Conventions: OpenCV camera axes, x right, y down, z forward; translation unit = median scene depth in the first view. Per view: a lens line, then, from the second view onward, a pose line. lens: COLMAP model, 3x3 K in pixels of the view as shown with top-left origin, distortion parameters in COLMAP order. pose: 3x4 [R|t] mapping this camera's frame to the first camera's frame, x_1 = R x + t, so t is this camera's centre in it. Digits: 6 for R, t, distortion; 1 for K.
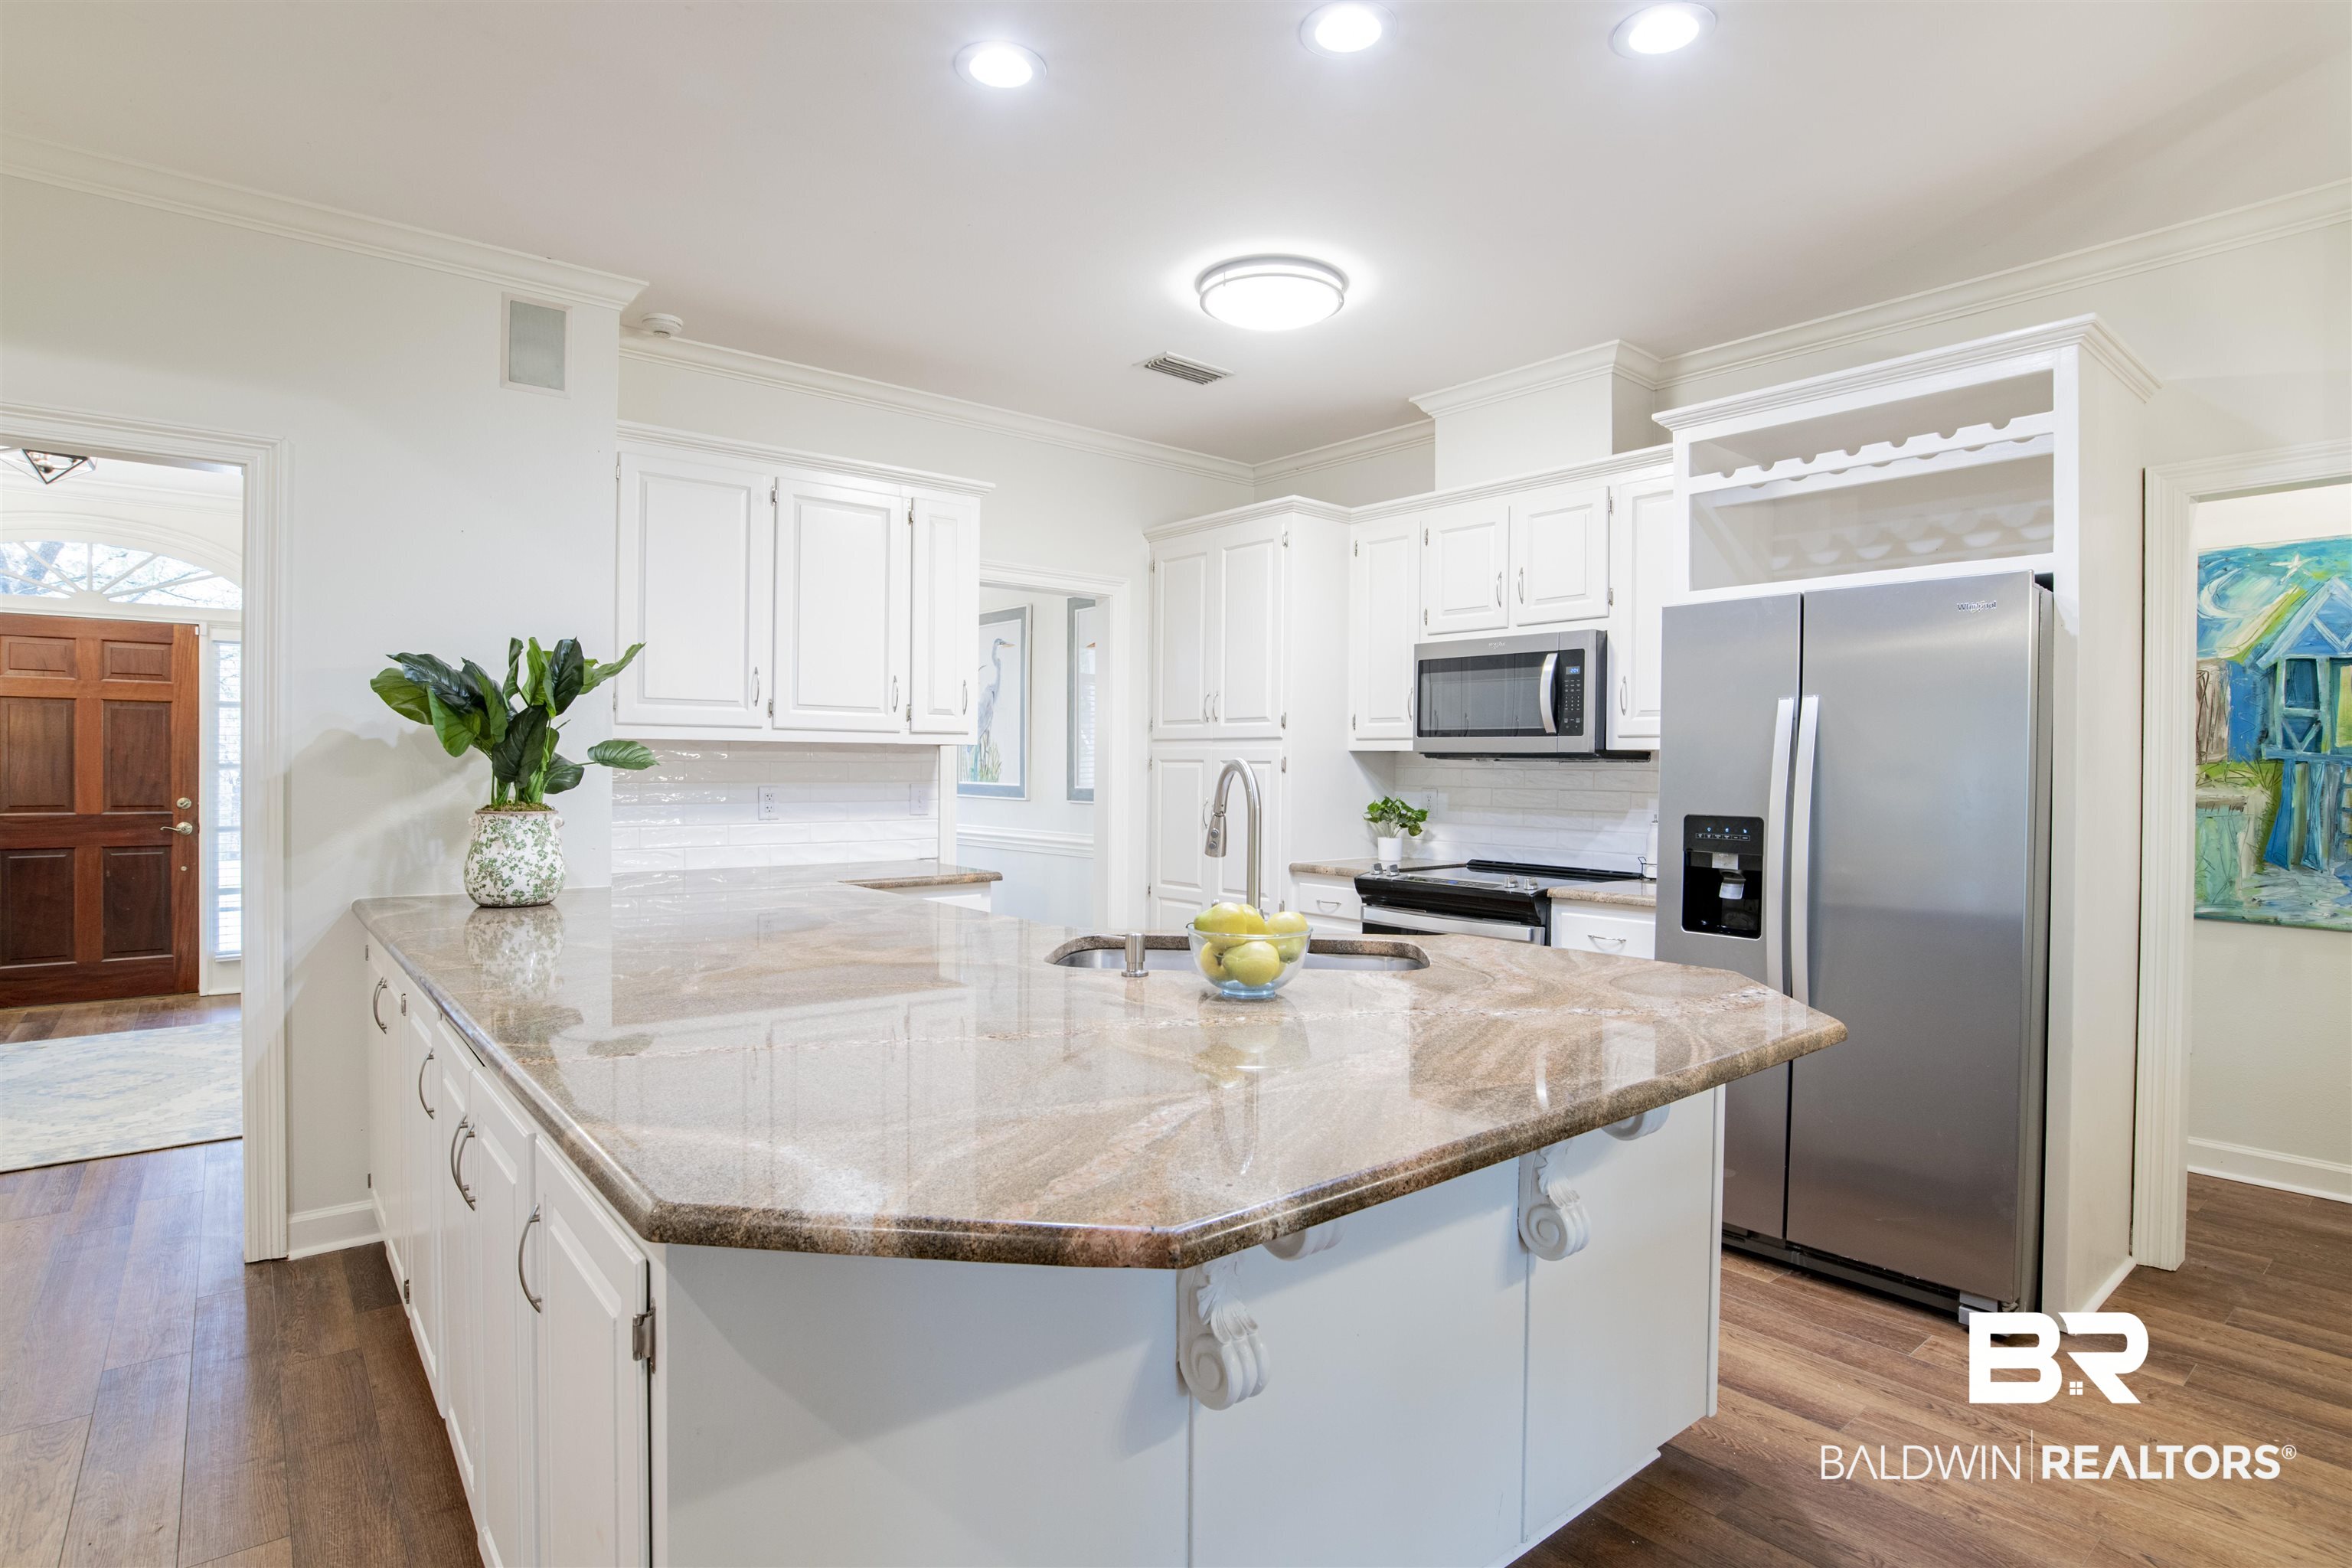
lens RADIAL K [[1199.6, 0, 1190.2], [0, 1199.6, 773.4], [0, 0, 1]] dist [-0.052014, 0.001068]
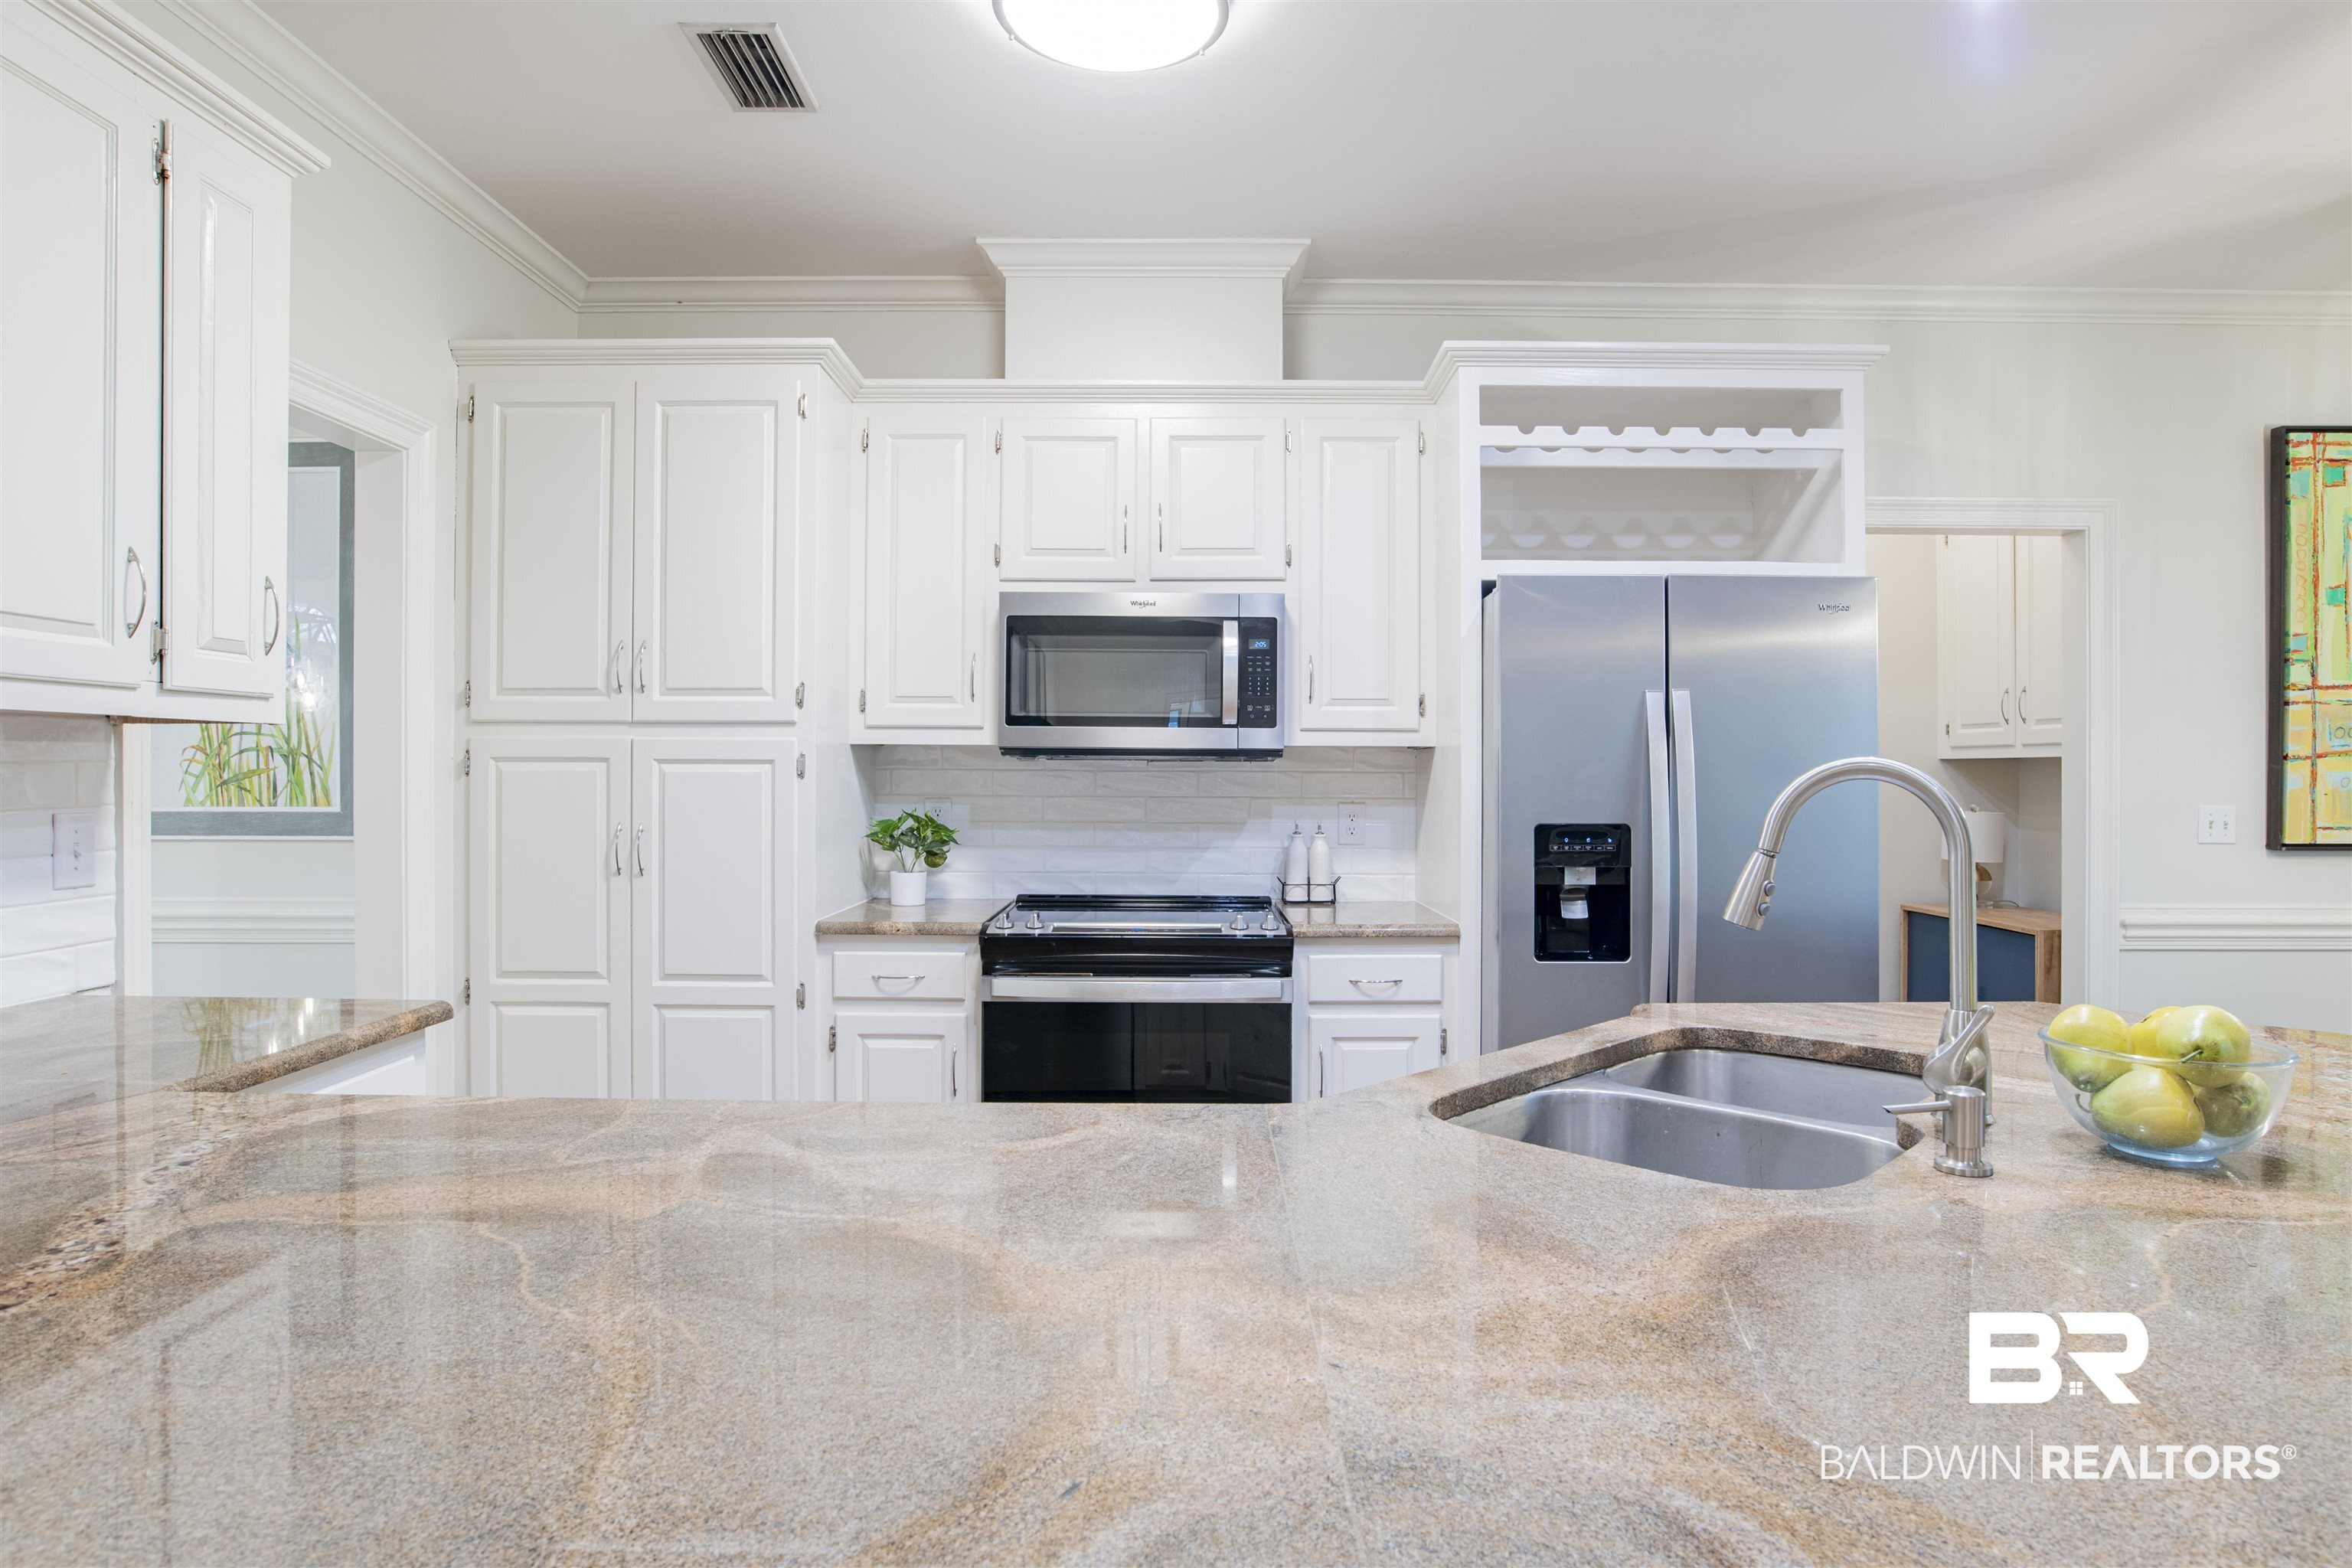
lens RADIAL K [[1326.0, 0, 1184.4], [0, 1326.0, 779.7], [0, 0, 1]] dist [-0.060356, 0.025809]
pose [[0.644128, -0.011227, 0.764835, -0.352999], [0.006942, 0.999937, 0.008832, -0.005141], [-0.764886, -0.000379, 0.644166, 0.447661]]
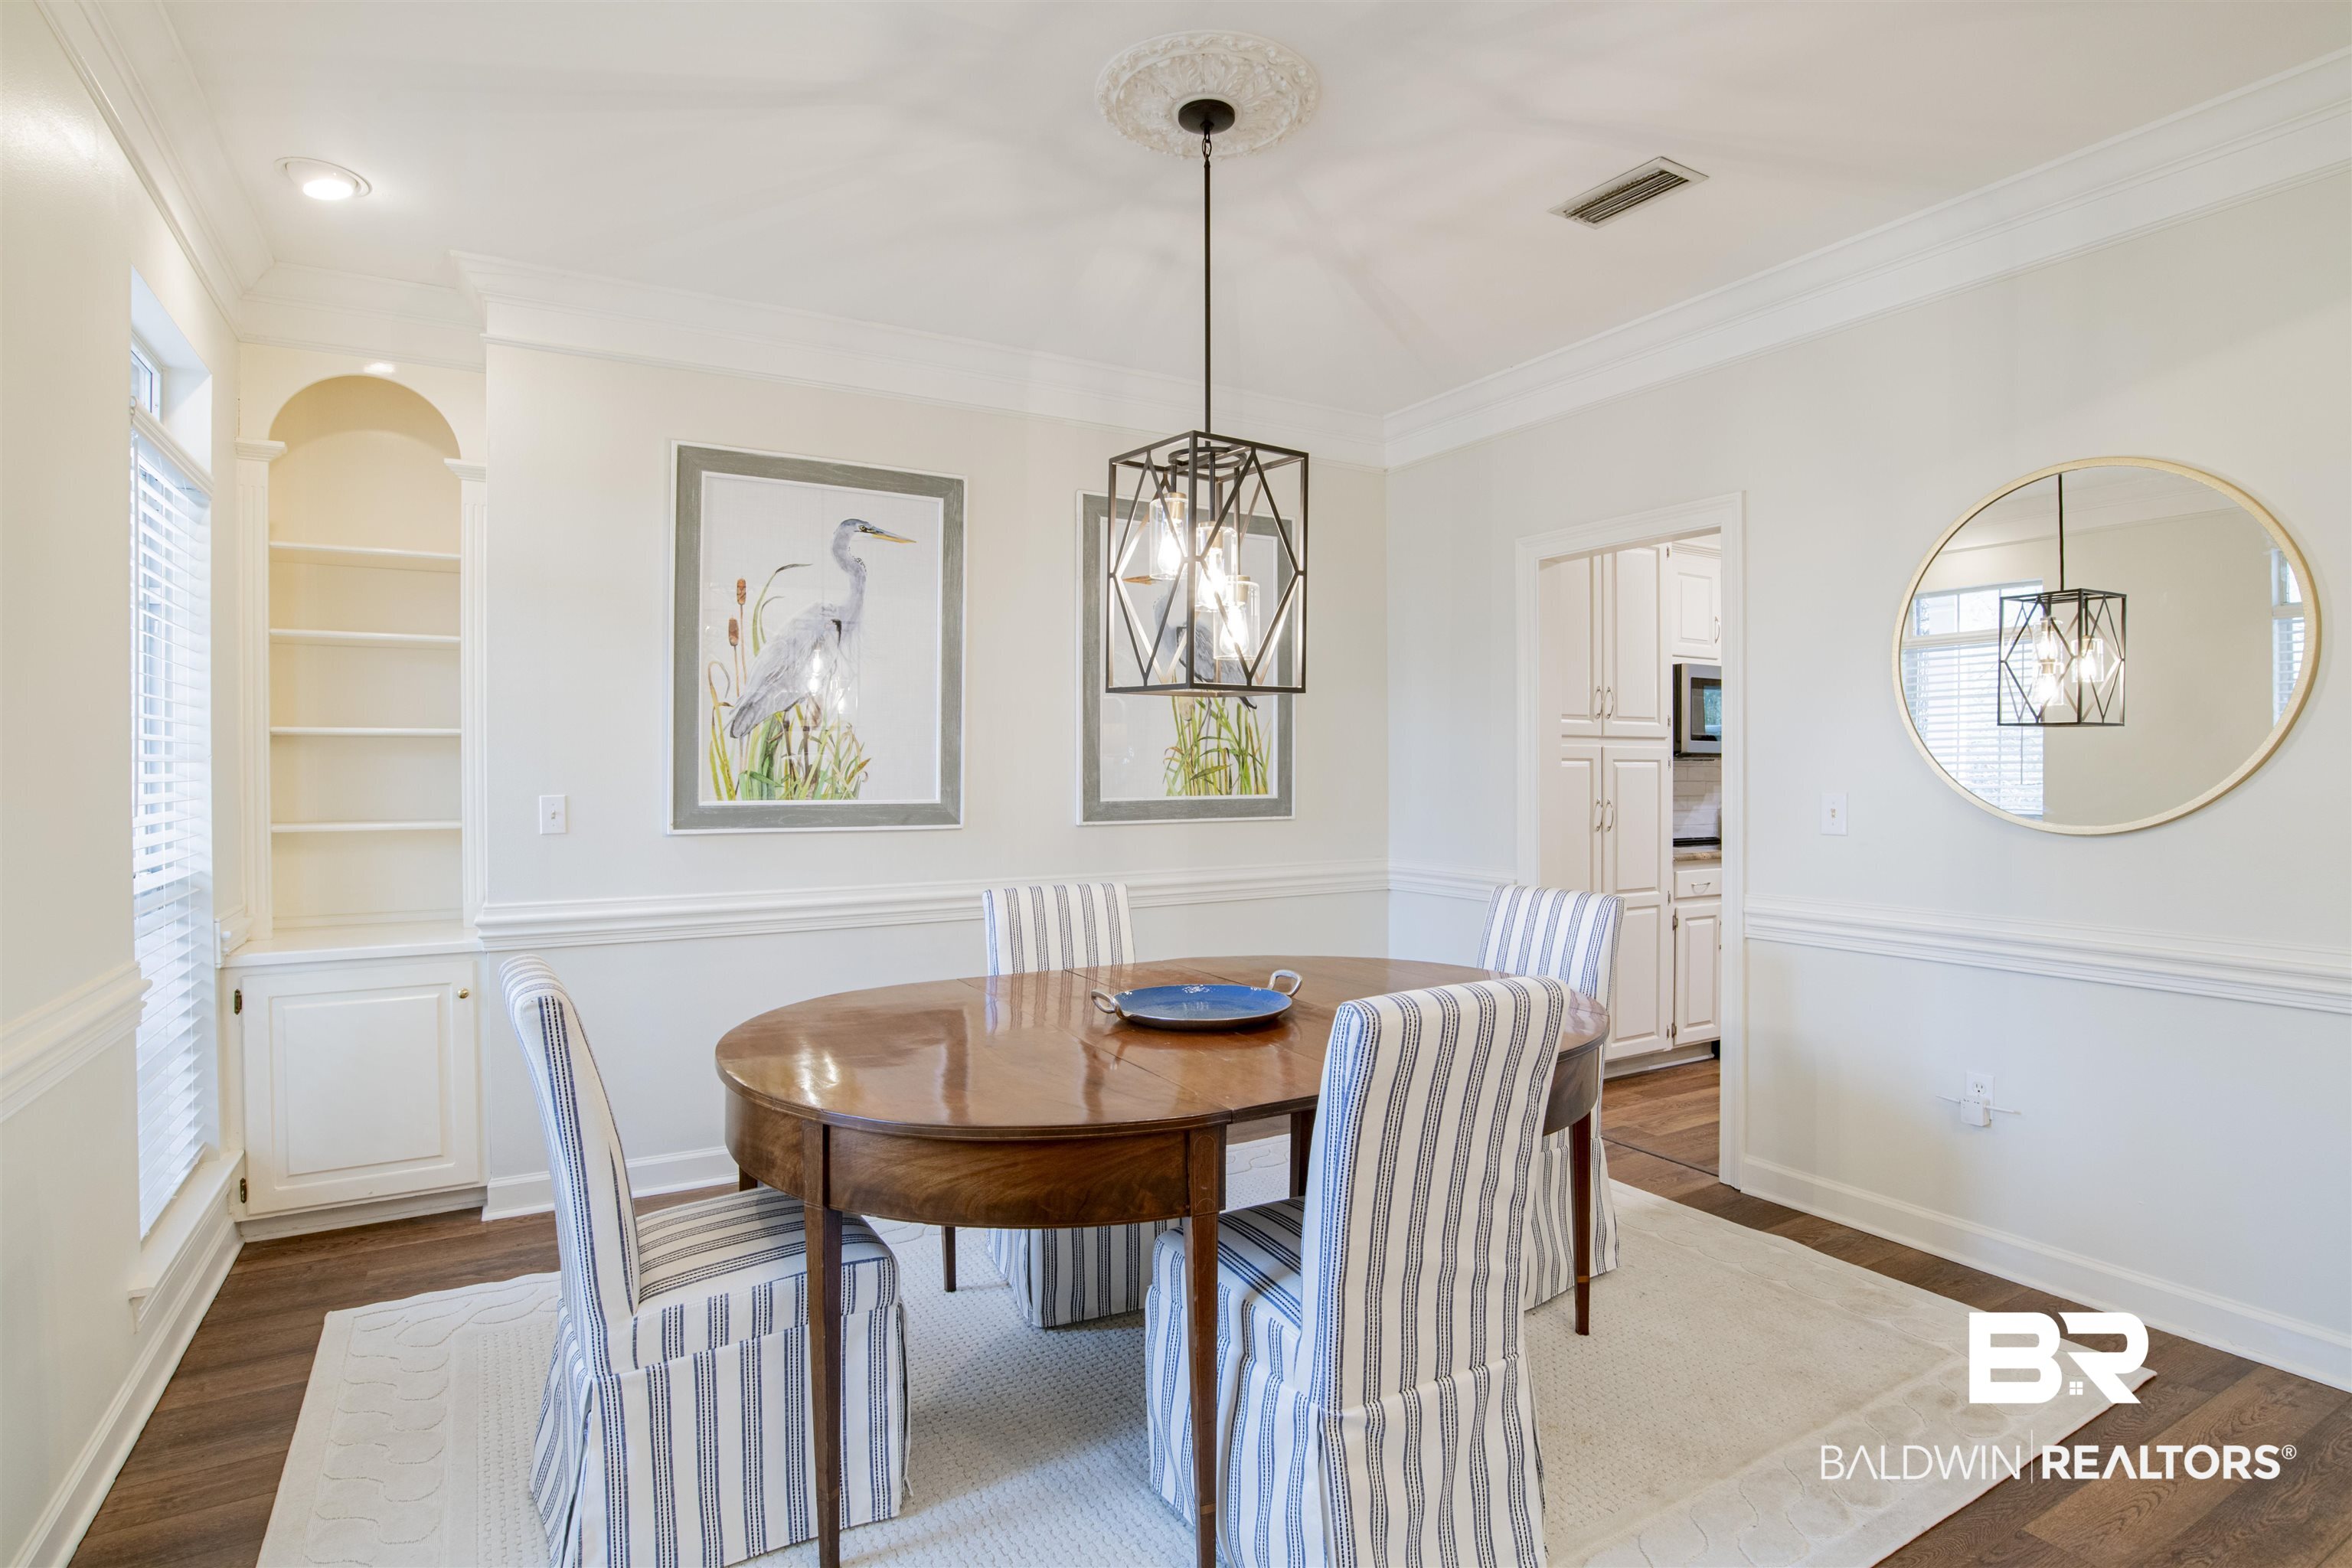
lens RADIAL K [[1199.6, 0, 1190.2], [0, 1199.6, 773.4], [0, 0, 1]] dist [-0.052014, 0.001068]
pose [[0.163155, -0.010792, 0.986541, -1.141067], [0.008372, 0.999919, 0.009554, -0.012792], [-0.986565, 0.006700, 0.163232, 1.377097]]
